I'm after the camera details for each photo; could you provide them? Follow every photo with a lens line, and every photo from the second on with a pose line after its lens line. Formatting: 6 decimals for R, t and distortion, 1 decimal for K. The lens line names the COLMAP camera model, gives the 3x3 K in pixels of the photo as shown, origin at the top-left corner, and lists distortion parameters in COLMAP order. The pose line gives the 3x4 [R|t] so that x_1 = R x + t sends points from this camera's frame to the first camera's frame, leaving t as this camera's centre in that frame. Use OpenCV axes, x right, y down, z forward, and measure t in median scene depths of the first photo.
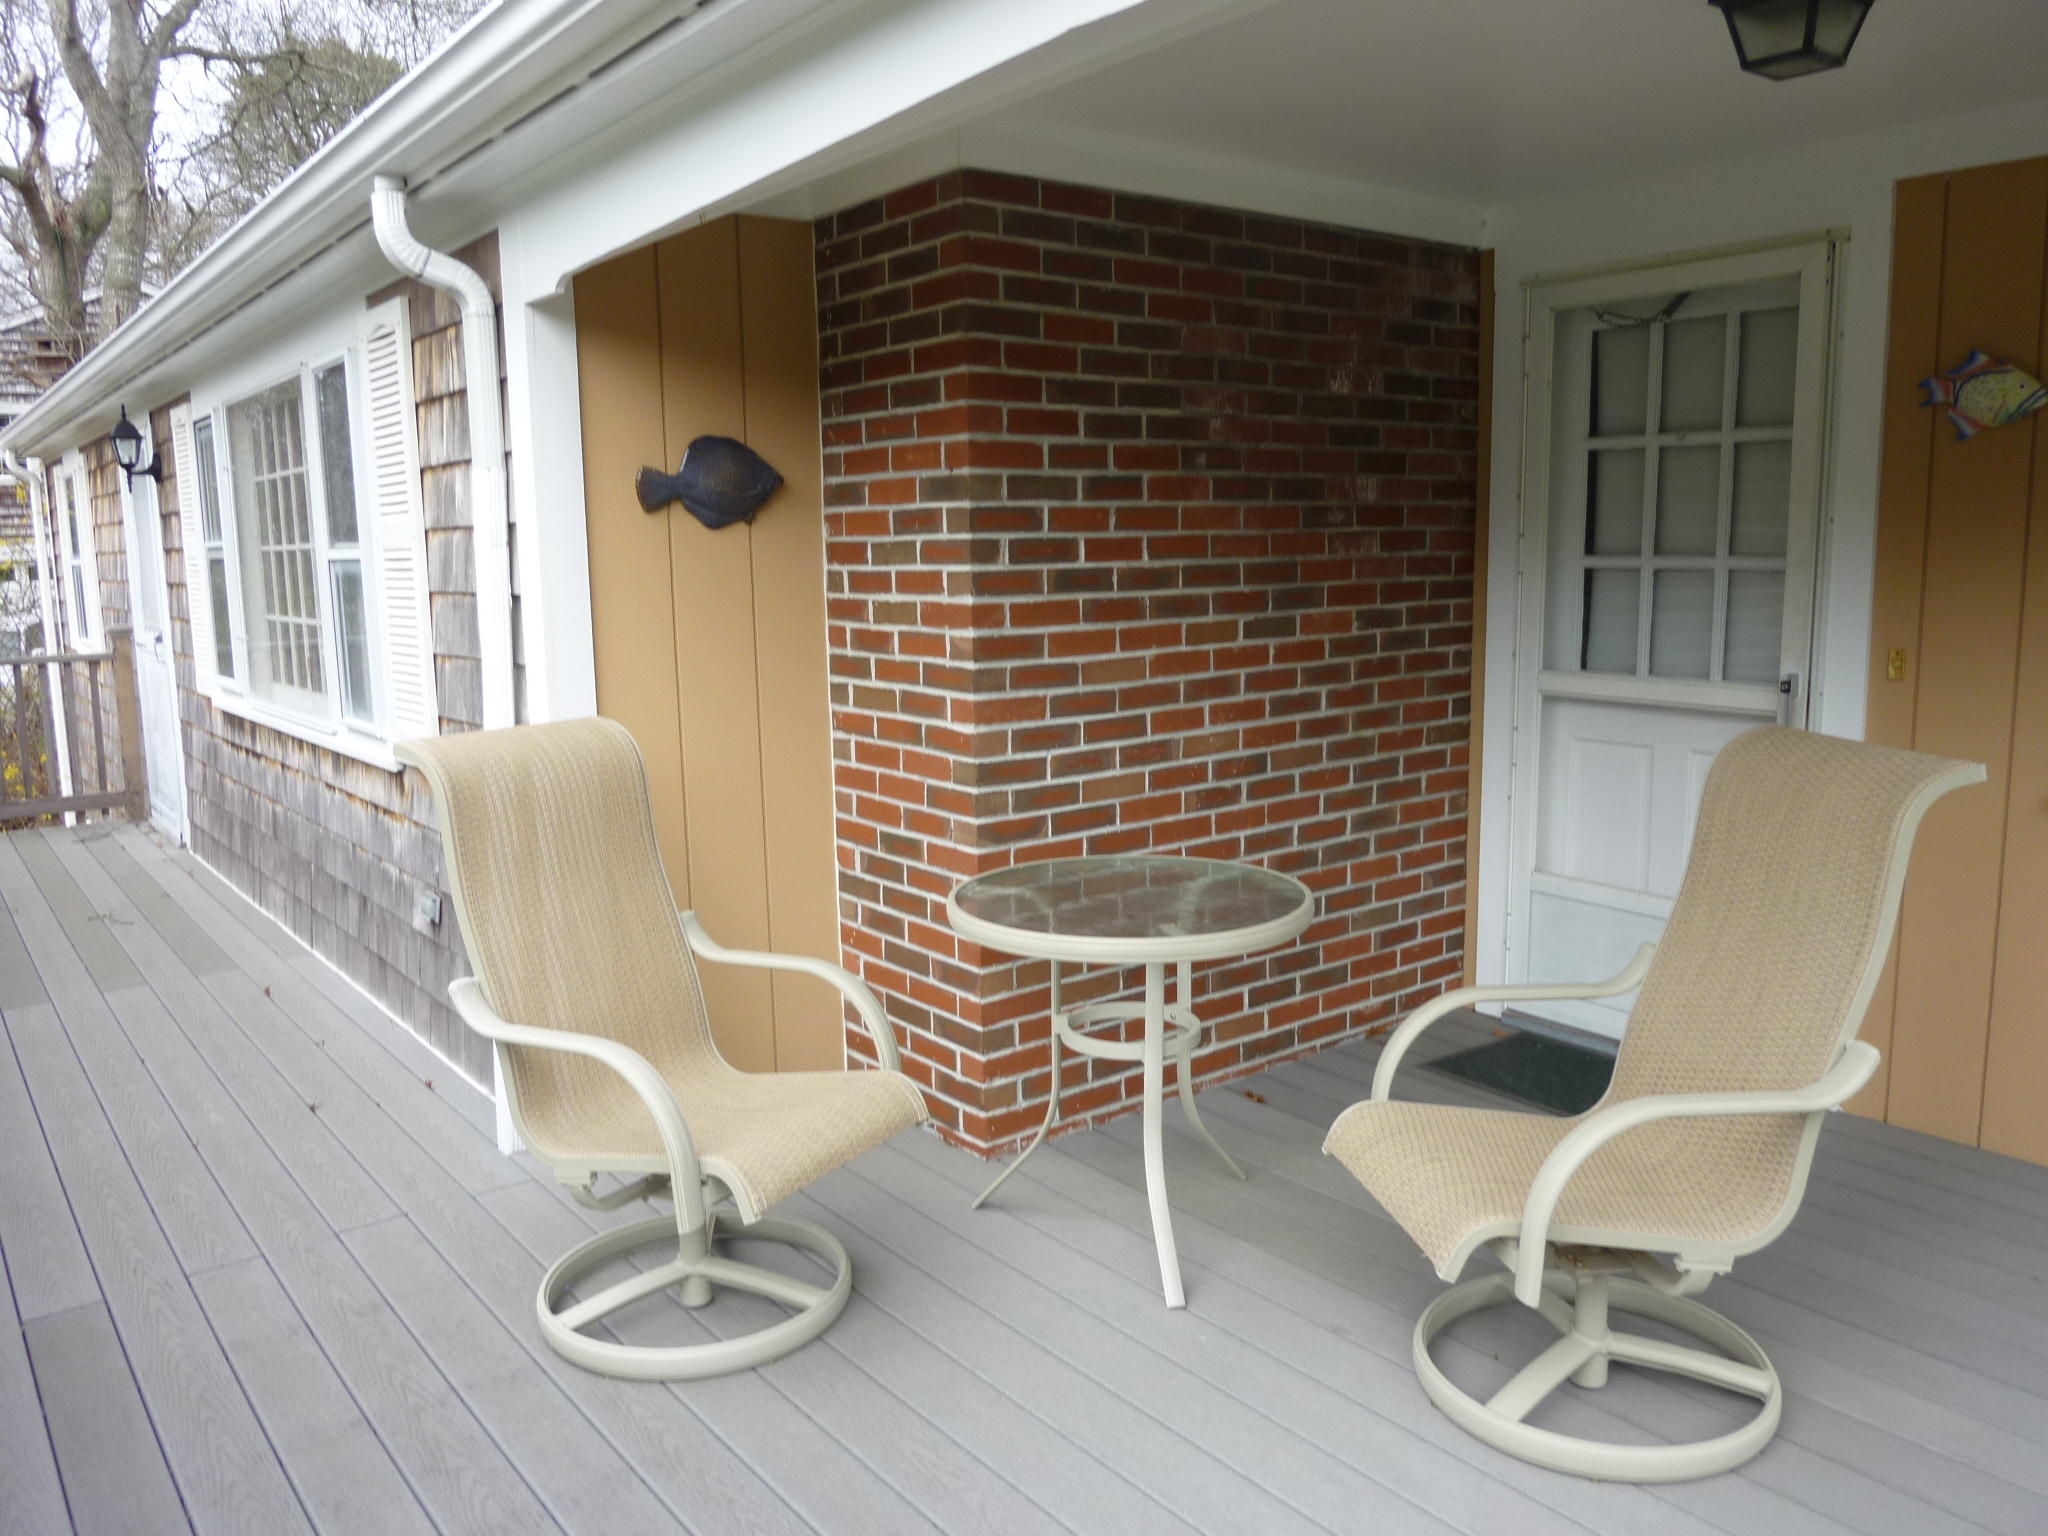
lens RADIAL K [[1556.9, 0, 1035.3], [0, 1556.9, 770.7], [0, 0, 1]] dist [-0.033655, 0.000733]
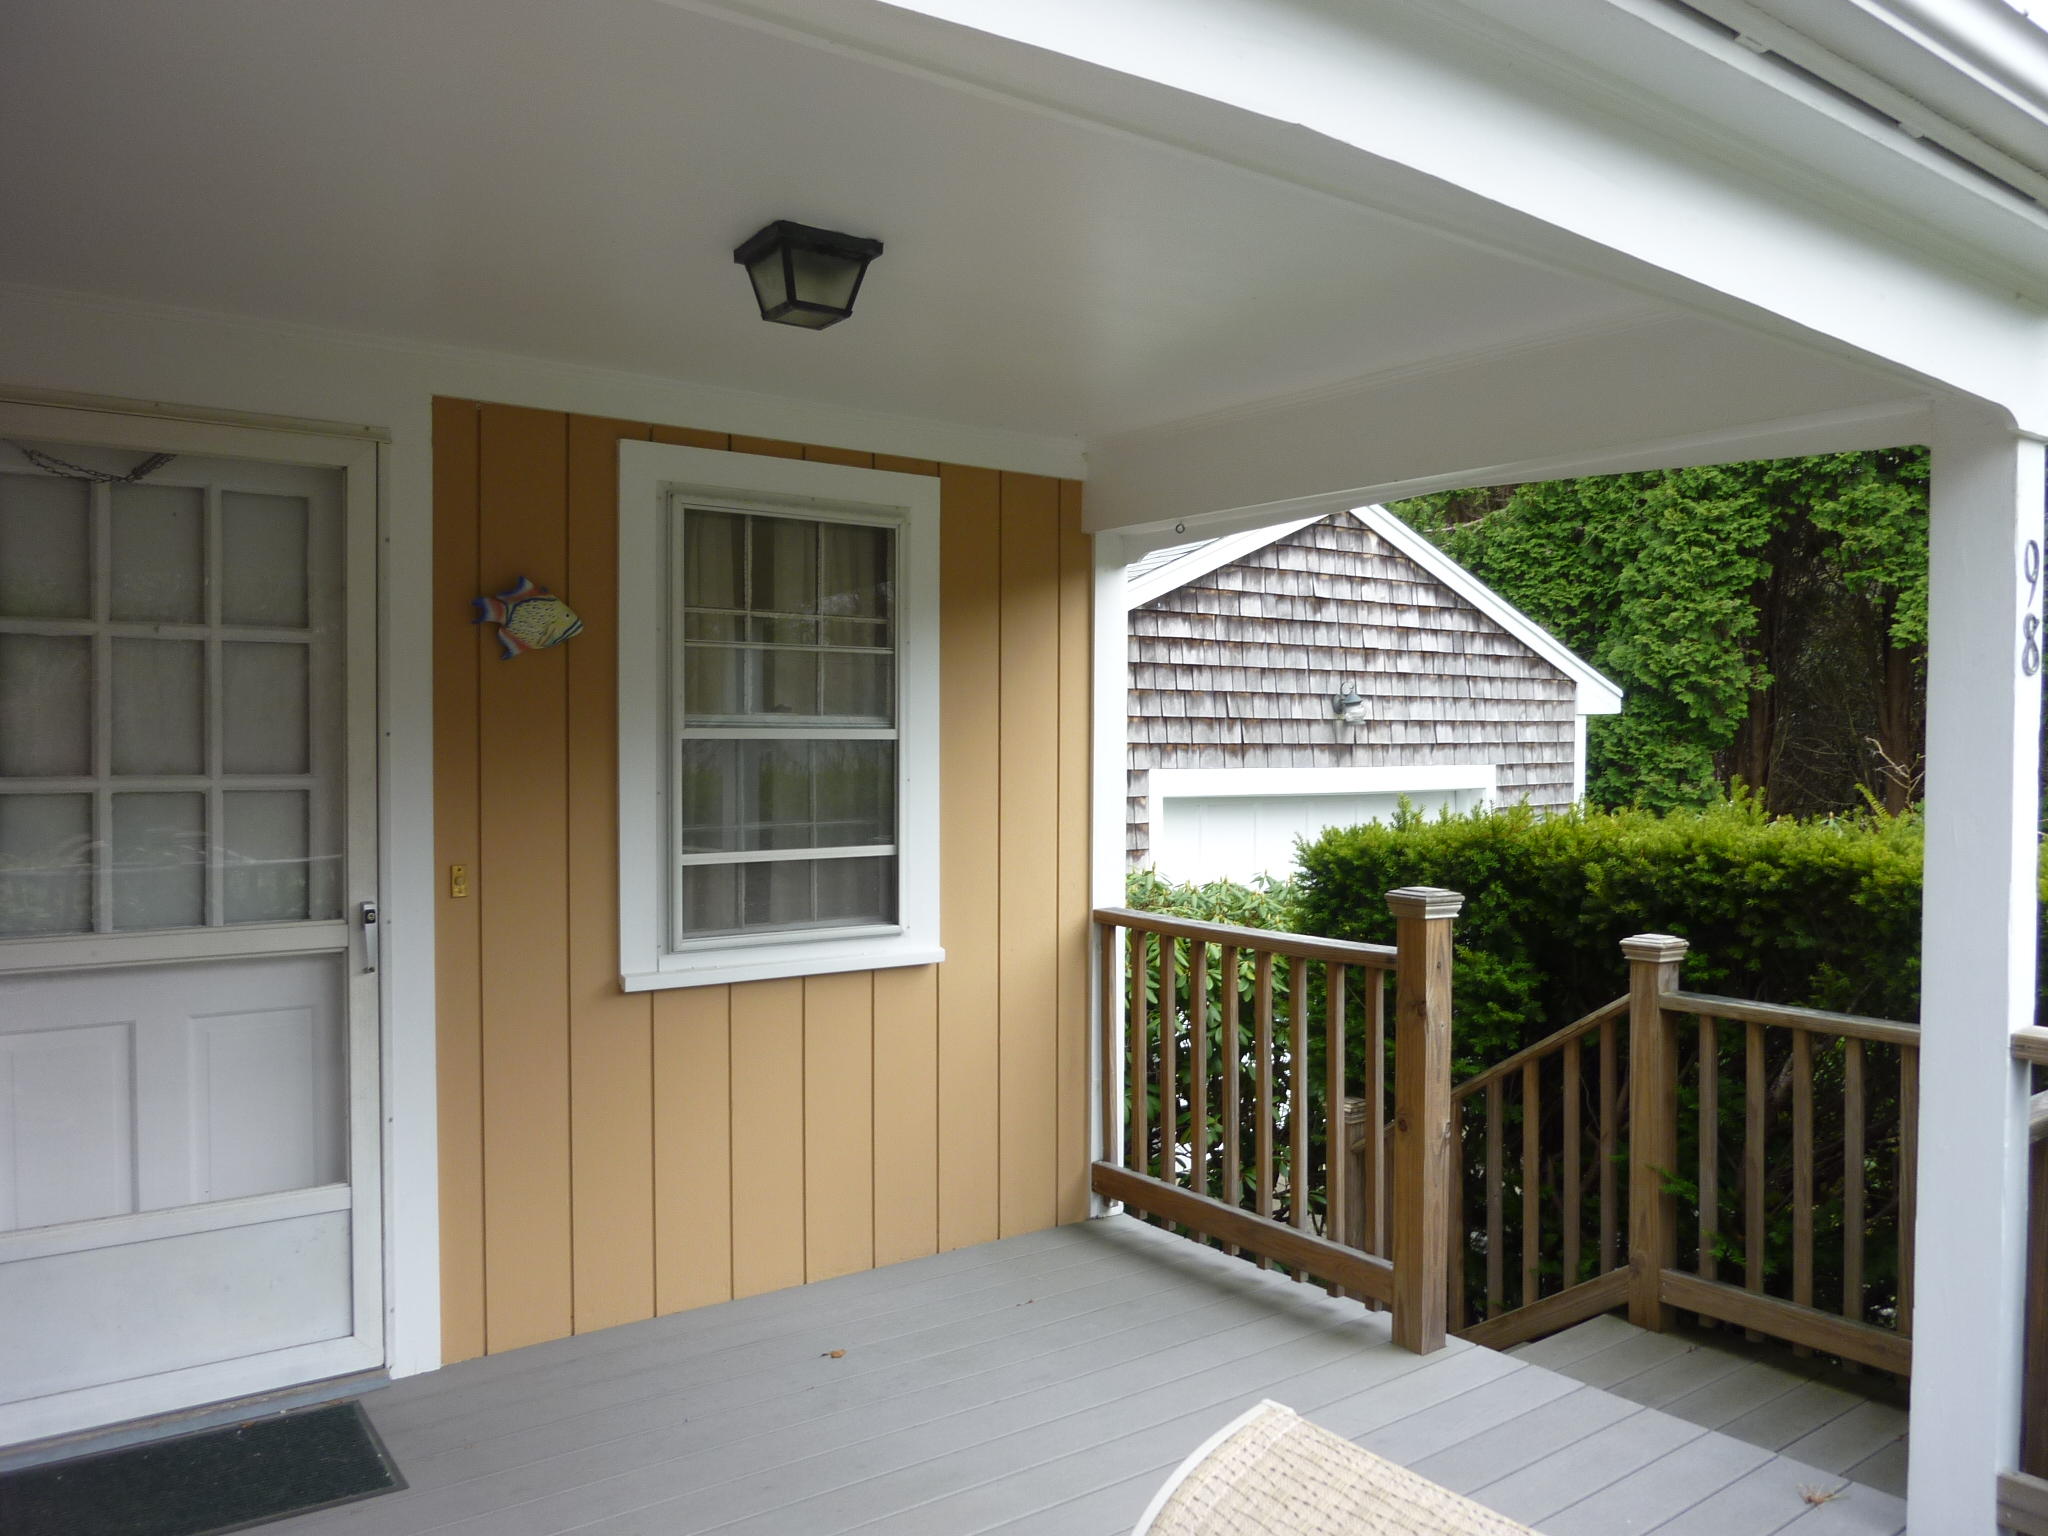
lens RADIAL K [[1556.9, 0, 1032.8], [0, 1556.9, 763.7], [0, 0, 1]] dist [-0.033655, 0.000733]
pose [[0.003044, -0.010303, 0.999942, -0.442926], [0.141565, 0.989881, 0.009768, -0.103601], [-0.989924, 0.141527, 0.004472, 0.643244]]
